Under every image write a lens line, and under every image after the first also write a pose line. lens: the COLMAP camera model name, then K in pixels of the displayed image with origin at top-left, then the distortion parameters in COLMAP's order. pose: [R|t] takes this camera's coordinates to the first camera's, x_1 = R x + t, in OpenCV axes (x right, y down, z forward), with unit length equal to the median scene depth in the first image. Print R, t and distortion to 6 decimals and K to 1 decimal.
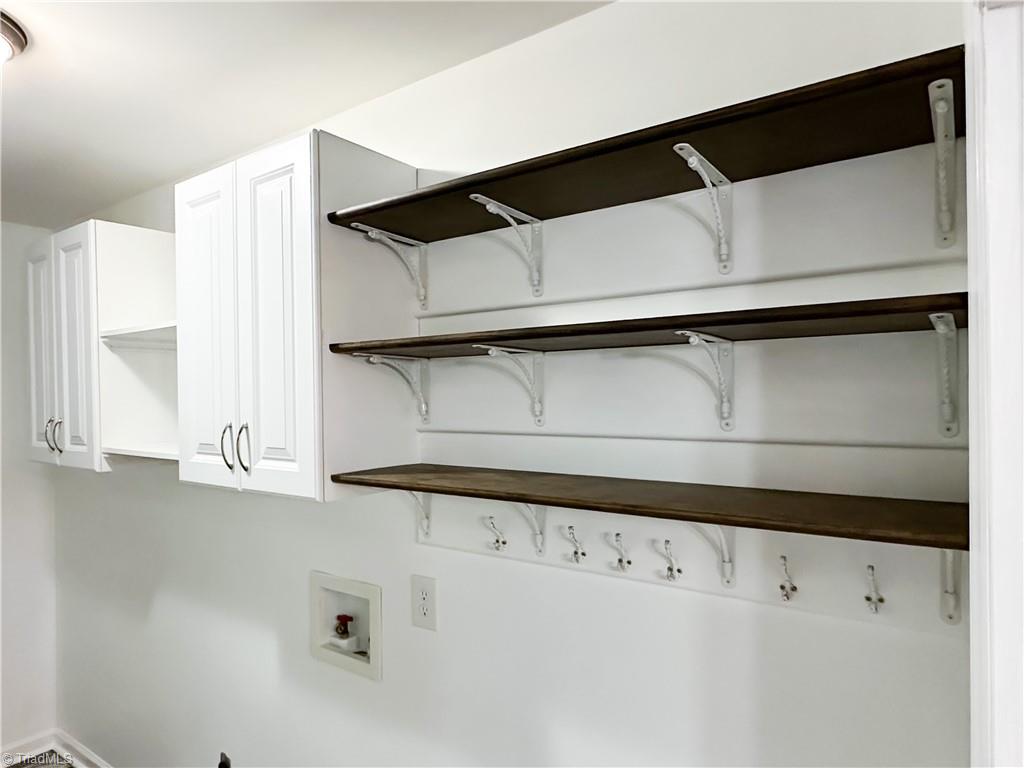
lens RADIAL K [[637.7, 0, 511.7], [0, 637.7, 389.5], [0, 0, 1]] dist [0.005373, 0.000965]
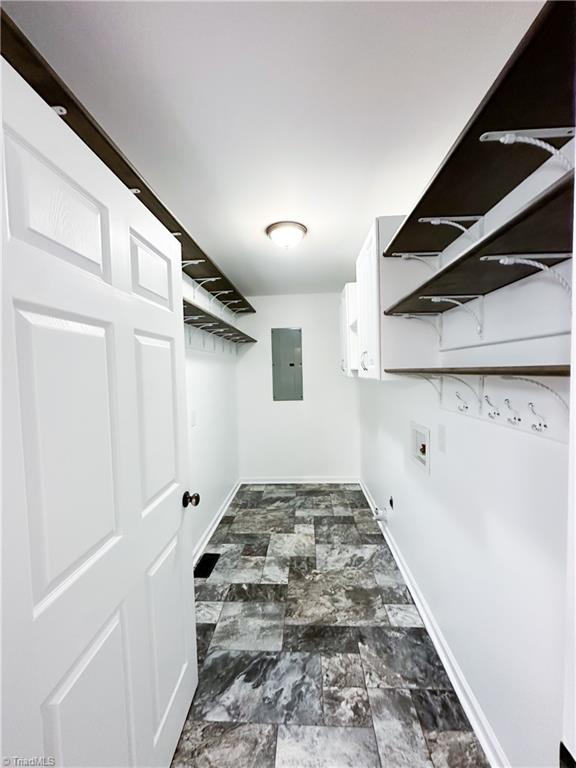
lens RADIAL K [[308.3, 0, 288.8], [0, 308.3, 383.5], [0, 0, 1]] dist [-0.002249, 0.000364]
pose [[0.535886, 0.028711, -0.843802, 0.453568], [0.026898, 0.998334, 0.051052, 0.115555], [0.843862, -0.050055, 0.534221, 0.115283]]
